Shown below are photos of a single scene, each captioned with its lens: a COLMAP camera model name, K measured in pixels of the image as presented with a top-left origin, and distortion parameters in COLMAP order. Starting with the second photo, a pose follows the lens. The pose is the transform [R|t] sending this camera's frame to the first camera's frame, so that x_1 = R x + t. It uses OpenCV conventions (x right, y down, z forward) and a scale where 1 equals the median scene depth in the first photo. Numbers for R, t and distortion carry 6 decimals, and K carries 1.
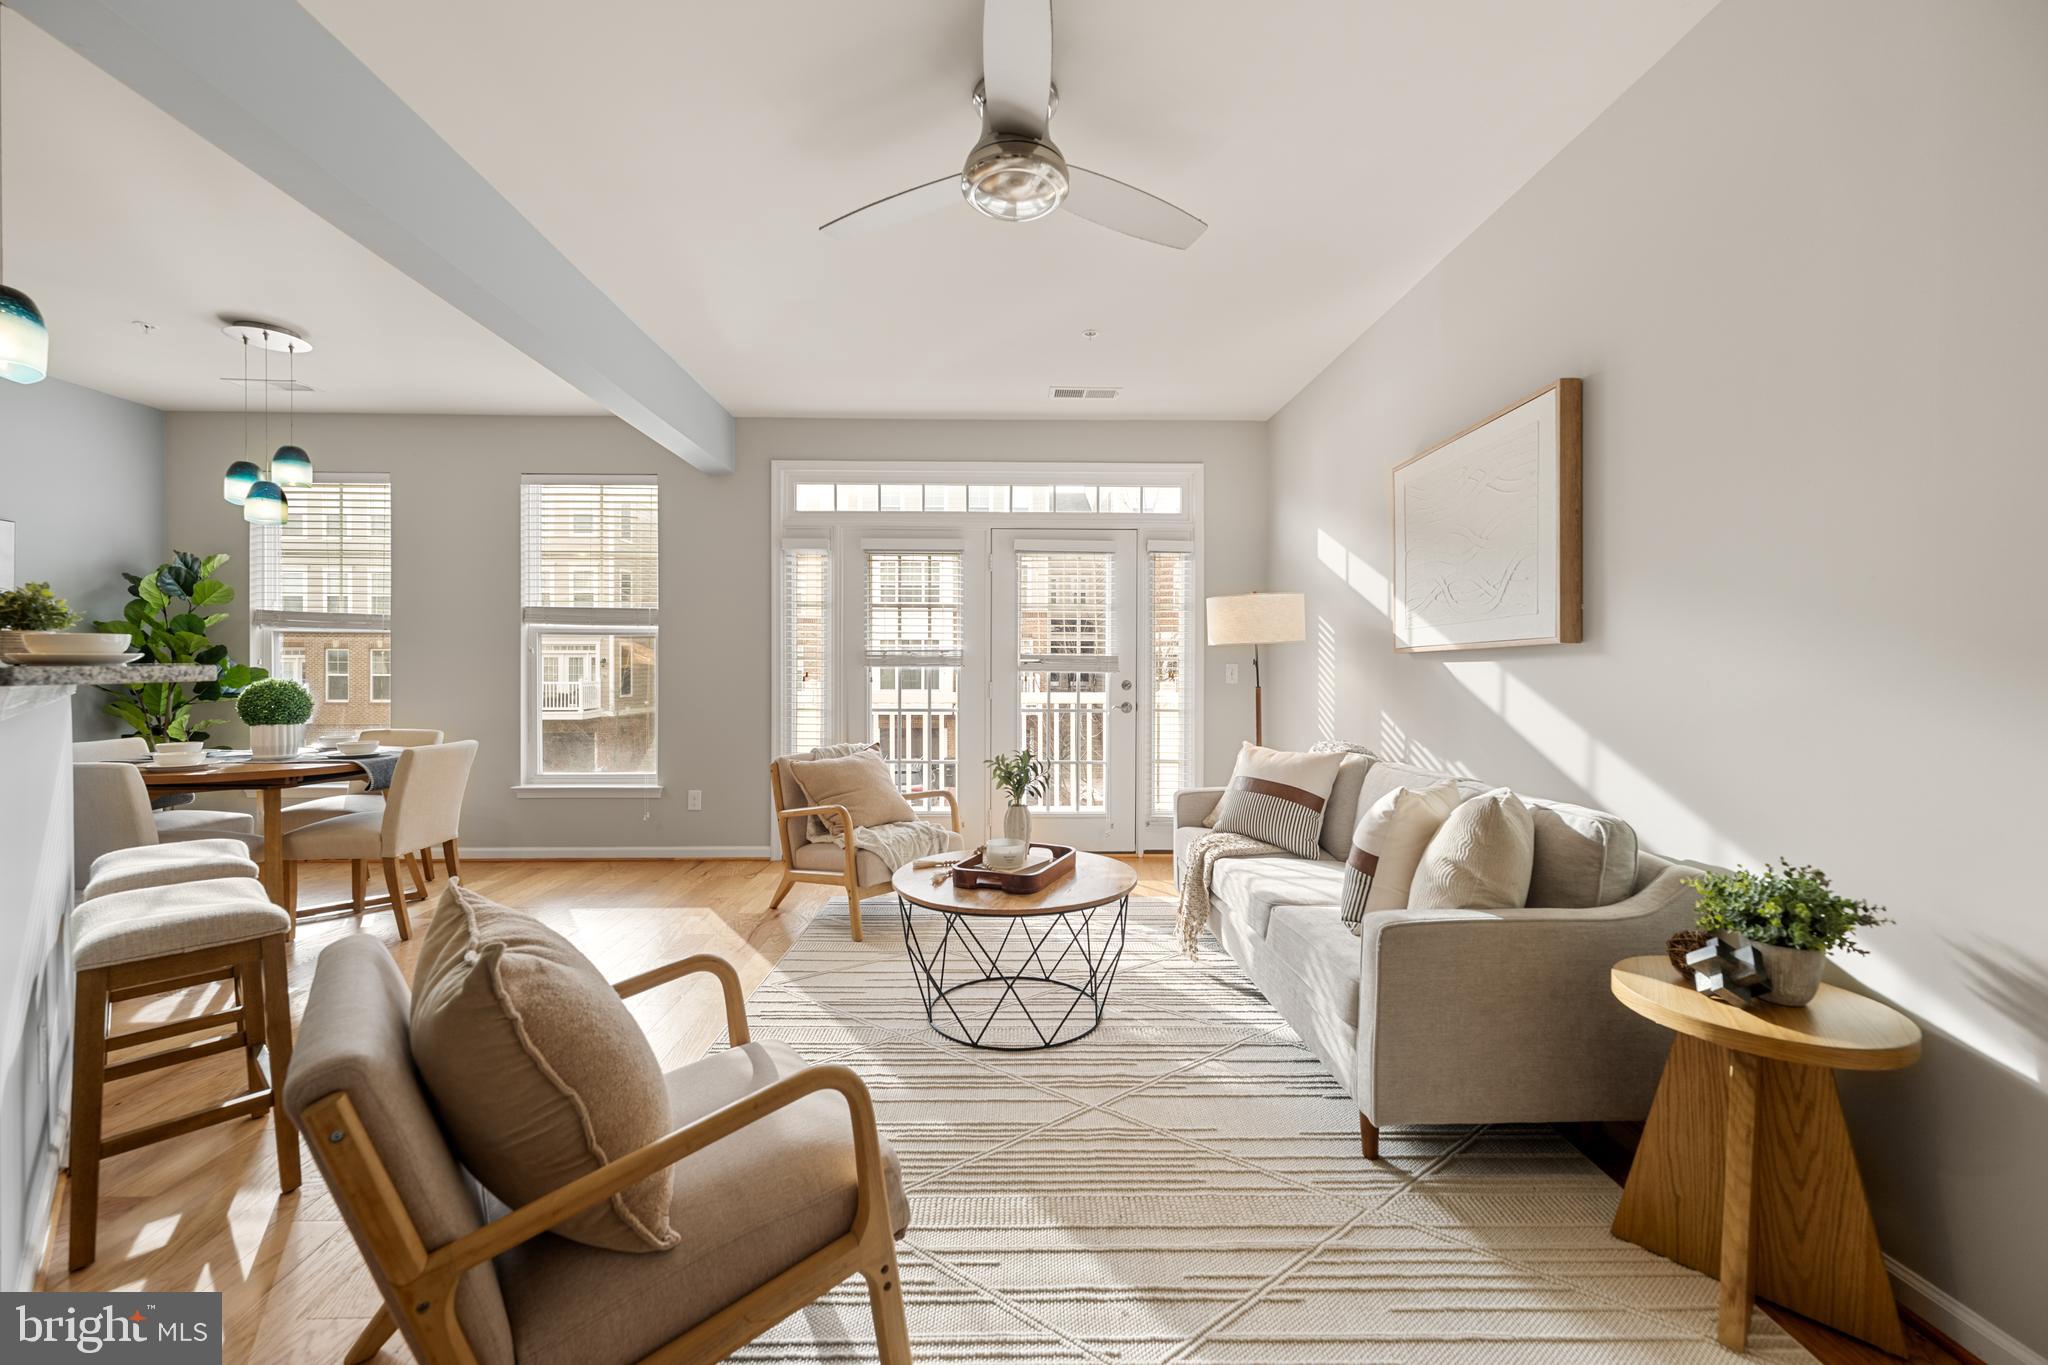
lens RADIAL K [[816.5, 0, 1021.5], [0, 816.5, 672.7], [0, 0, 1]] dist [-0.001241, 0.000503]
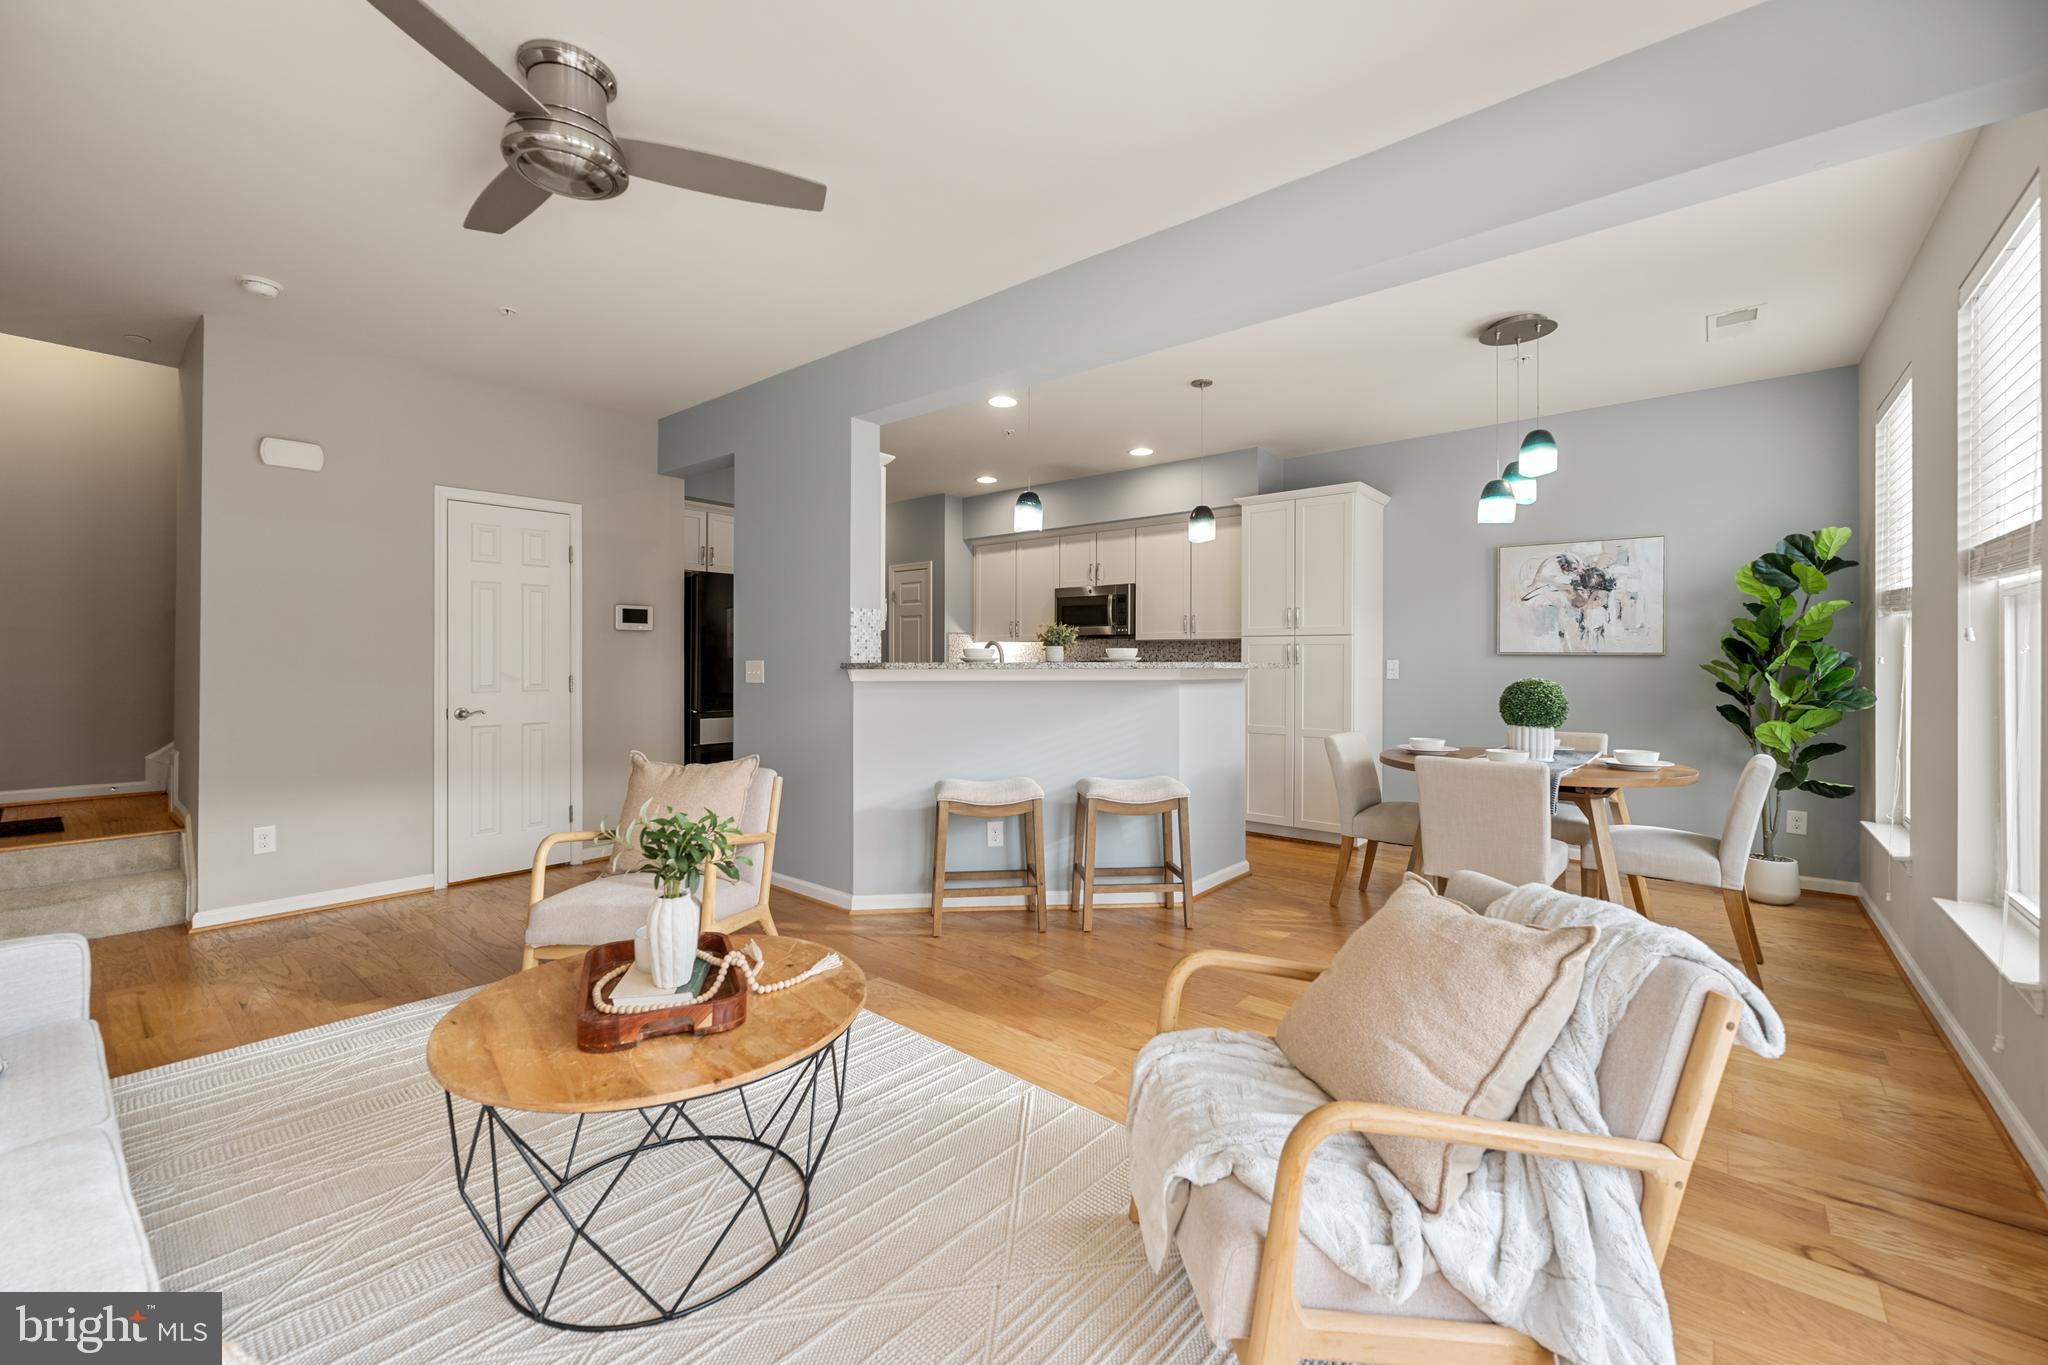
lens RADIAL K [[816.5, 0, 1022.8], [0, 816.5, 659.3], [0, 0, 1]] dist [-0.001241, 0.000503]
pose [[-0.658590, -0.004283, -0.752490, 0.205789], [-0.009173, 0.999955, 0.002336, -0.011494], [0.752446, 0.008441, -0.658600, 1.179026]]
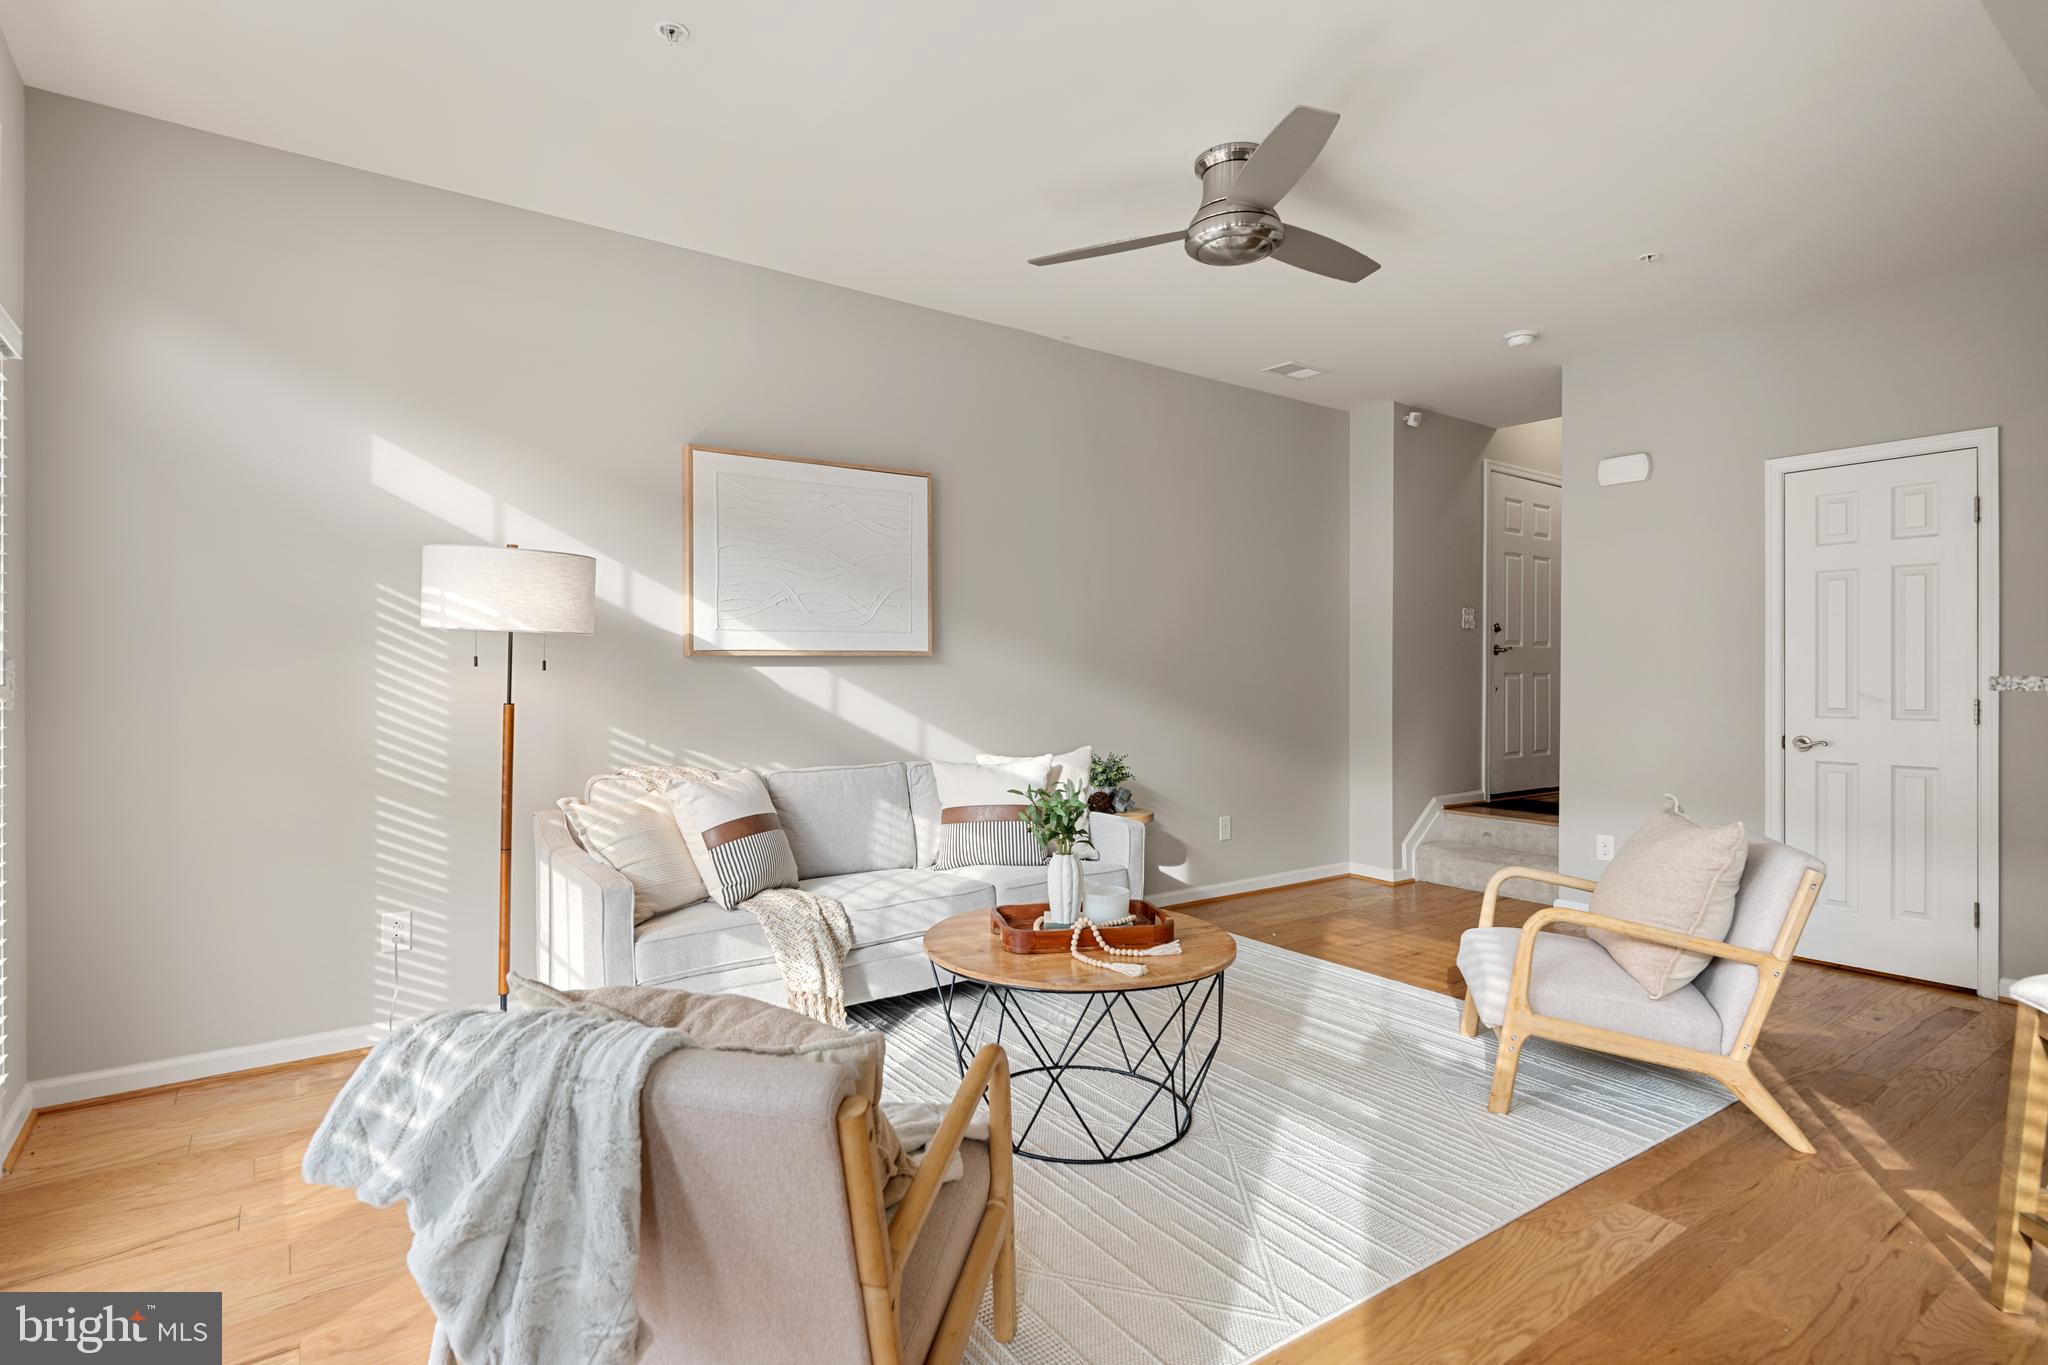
lens RADIAL K [[1025.1, 0, 1024.9], [0, 1025.1, 677.8], [0, 0, 1]] dist [0.001311, 0.000695]
pose [[-0.576843, -0.004361, 0.816844, -0.568499], [0.002246, 0.999974, 0.006924, -0.006456], [-0.816852, 0.005829, -0.576818, 1.178838]]
